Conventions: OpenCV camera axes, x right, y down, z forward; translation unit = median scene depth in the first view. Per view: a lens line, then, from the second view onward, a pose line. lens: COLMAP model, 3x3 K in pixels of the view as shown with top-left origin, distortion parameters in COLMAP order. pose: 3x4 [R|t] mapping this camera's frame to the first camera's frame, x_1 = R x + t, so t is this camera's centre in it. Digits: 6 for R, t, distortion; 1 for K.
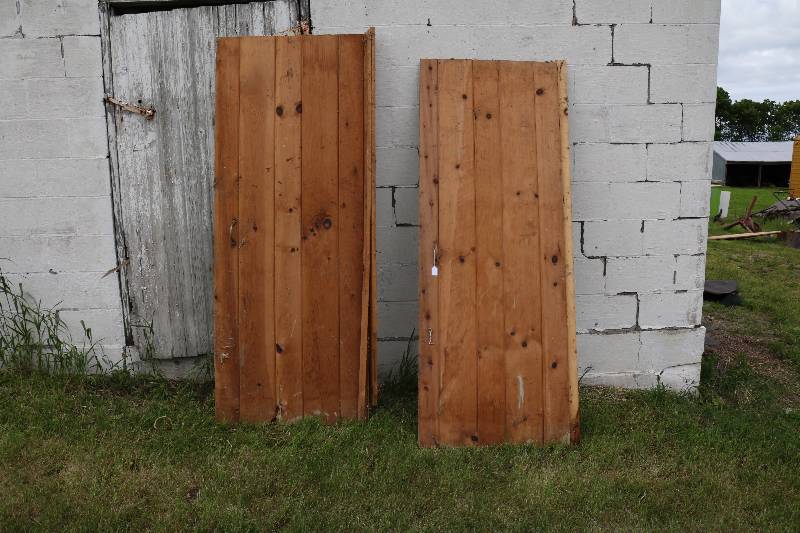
lens RADIAL K [[670.3, 0, 405.6], [0, 670.3, 268.7], [0, 0, 1]] dist [-0.145458, 0.110127]
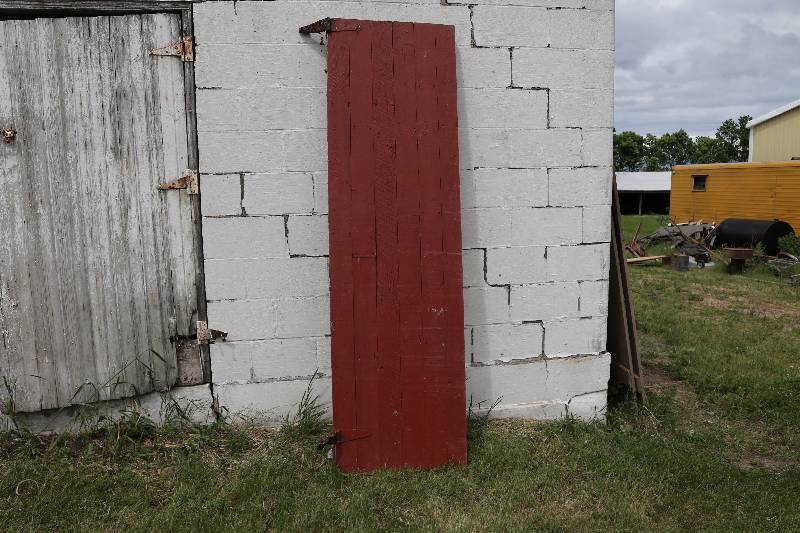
lens RADIAL K [[670.3, 0, 406.8], [0, 670.3, 273.6], [0, 0, 1]] dist [-0.145458, 0.110127]
pose [[0.987419, -0.021187, 0.156697, 0.000559], [0.027347, 0.998931, -0.037261, -0.002045], [-0.155740, 0.041077, 0.986944, 0.057466]]
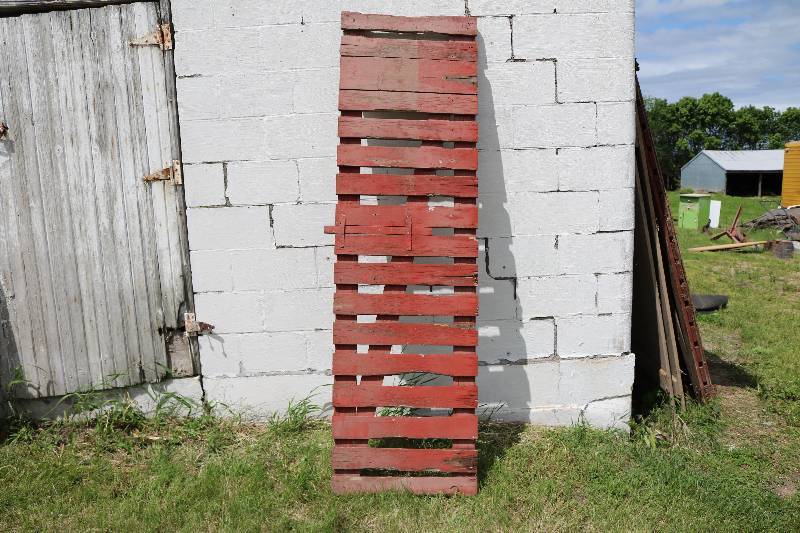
lens RADIAL K [[670.3, 0, 398.3], [0, 670.3, 273.8], [0, 0, 1]] dist [-0.145458, 0.110127]
pose [[0.999669, -0.019878, -0.016314, 0.161599], [0.019591, 0.999654, -0.017547, -0.010405], [0.016657, 0.017222, 0.999713, 0.106099]]
